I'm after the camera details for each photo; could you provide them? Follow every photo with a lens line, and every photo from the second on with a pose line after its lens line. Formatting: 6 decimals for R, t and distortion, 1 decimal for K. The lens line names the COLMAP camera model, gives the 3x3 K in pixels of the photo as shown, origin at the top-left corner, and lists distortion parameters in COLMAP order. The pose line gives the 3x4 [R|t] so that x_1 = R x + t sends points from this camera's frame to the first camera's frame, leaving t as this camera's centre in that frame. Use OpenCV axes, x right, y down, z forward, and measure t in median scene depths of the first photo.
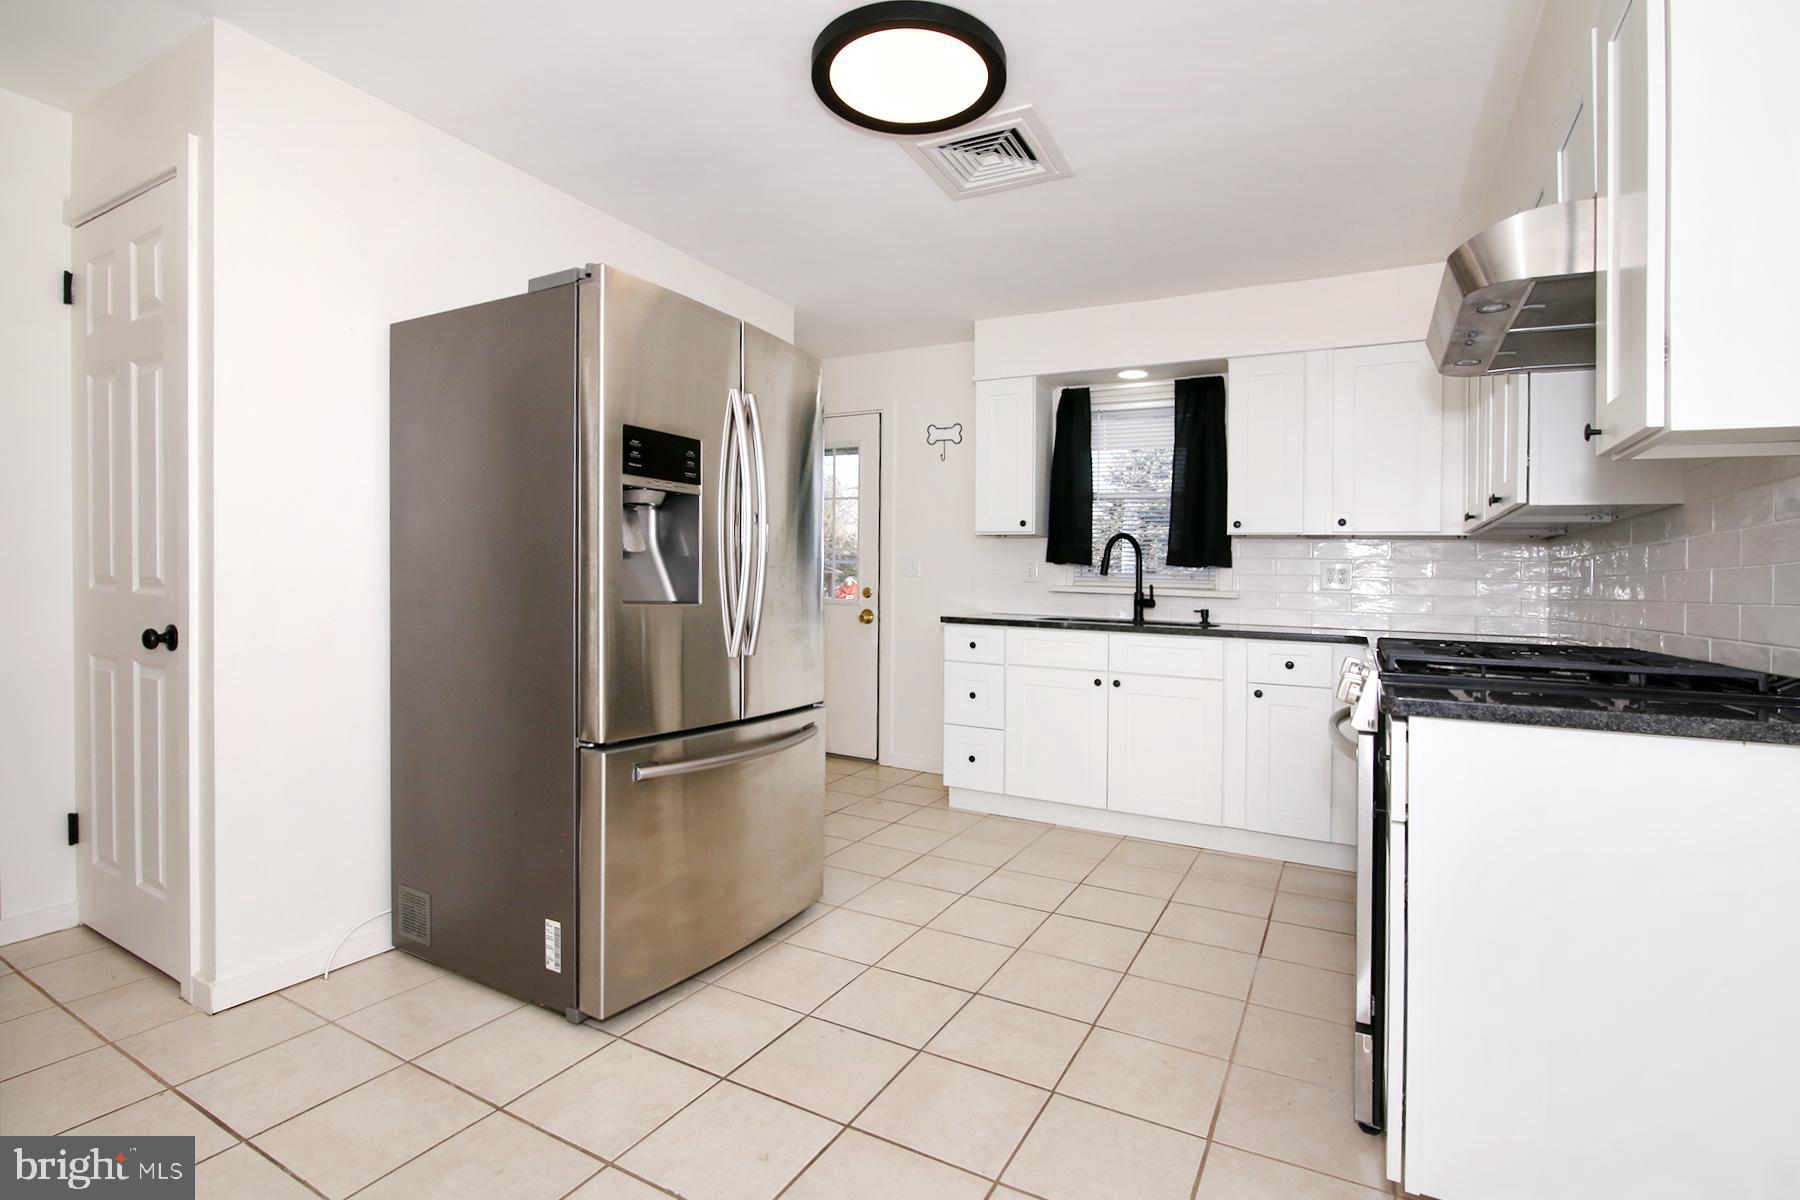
lens RADIAL K [[836.3, 0, 900.4], [0, 836.3, 615.7], [0, 0, 1]] dist [-0.001054, -0.000003]
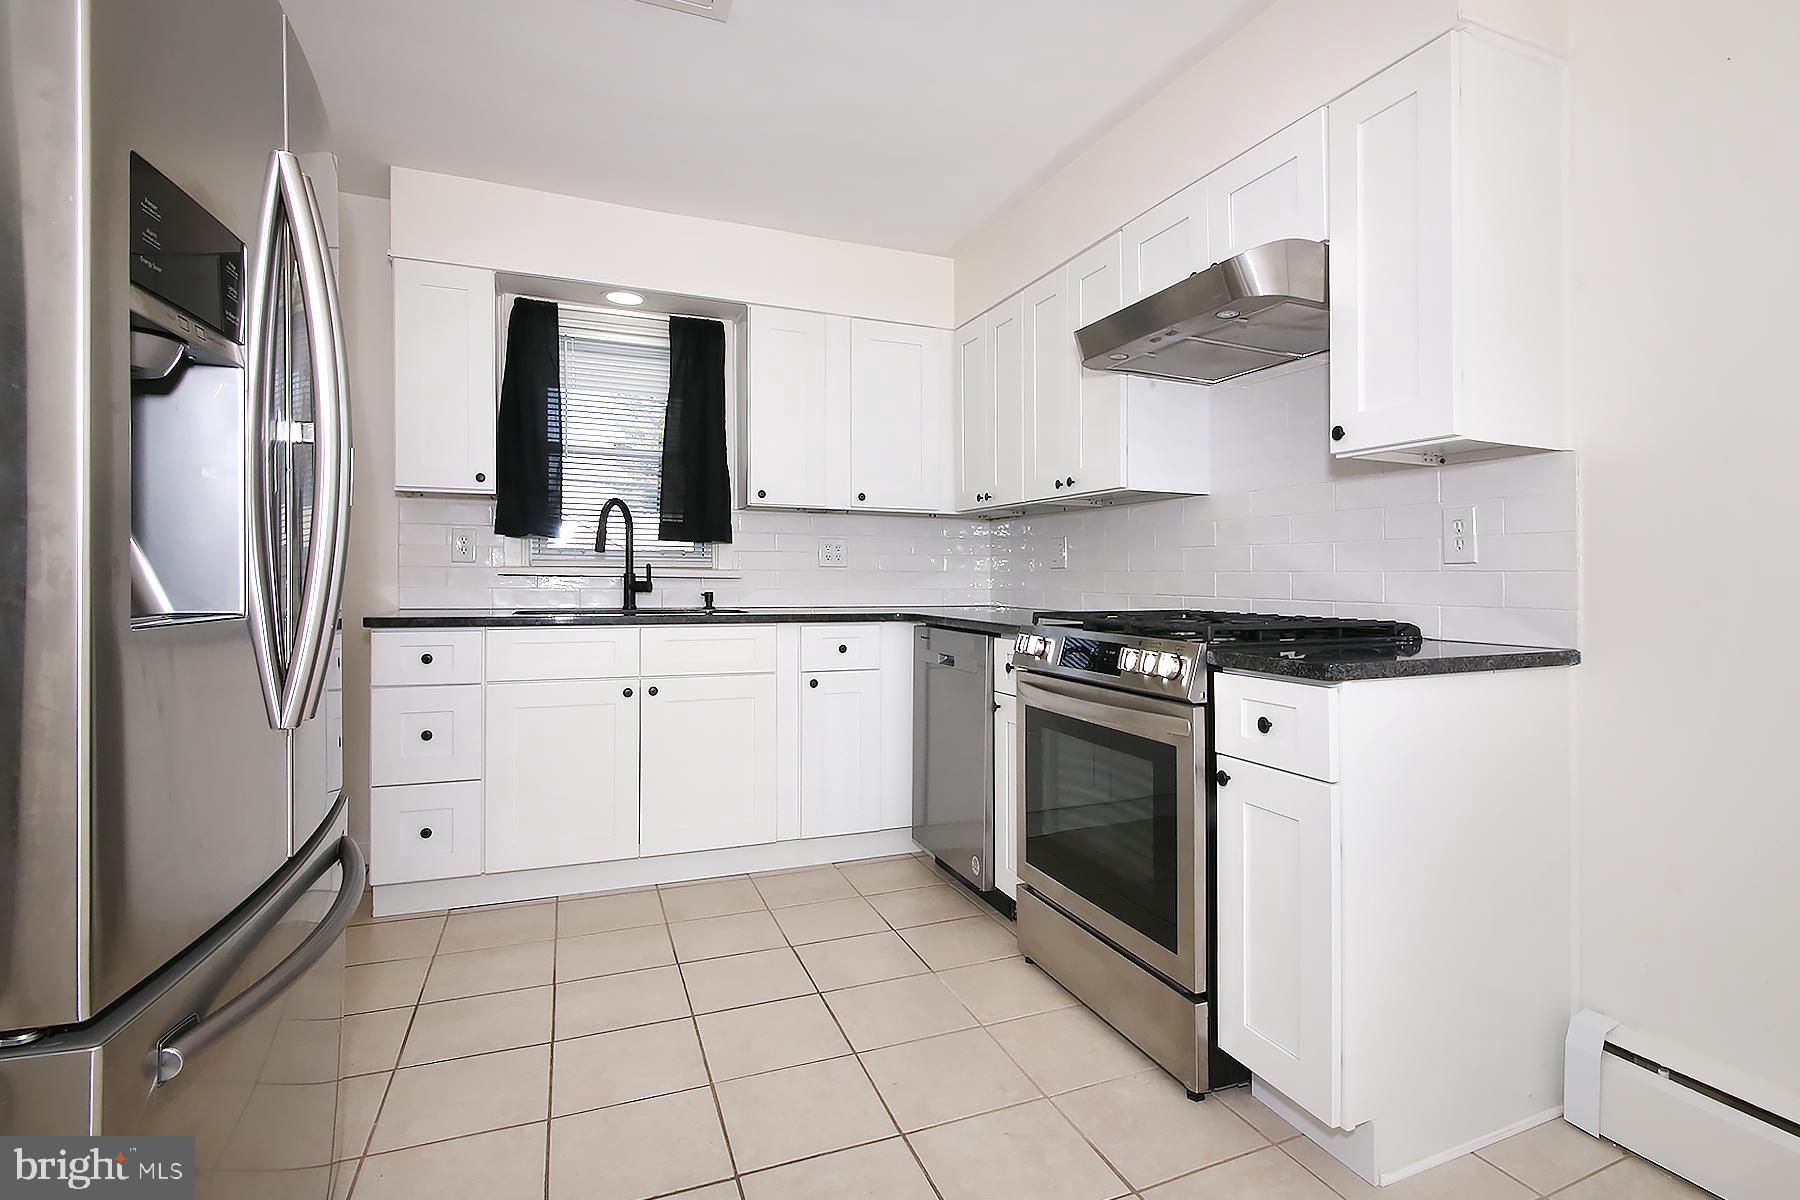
lens RADIAL K [[918.5, 0, 902.5], [0, 918.5, 574.8], [0, 0, 1]] dist [-0.012767, -0.000373]
pose [[0.620559, -0.019895, 0.783907, -0.242233], [0.039065, 0.999221, -0.005566, -0.012062], [-0.783186, 0.034078, 0.620853, 0.263851]]
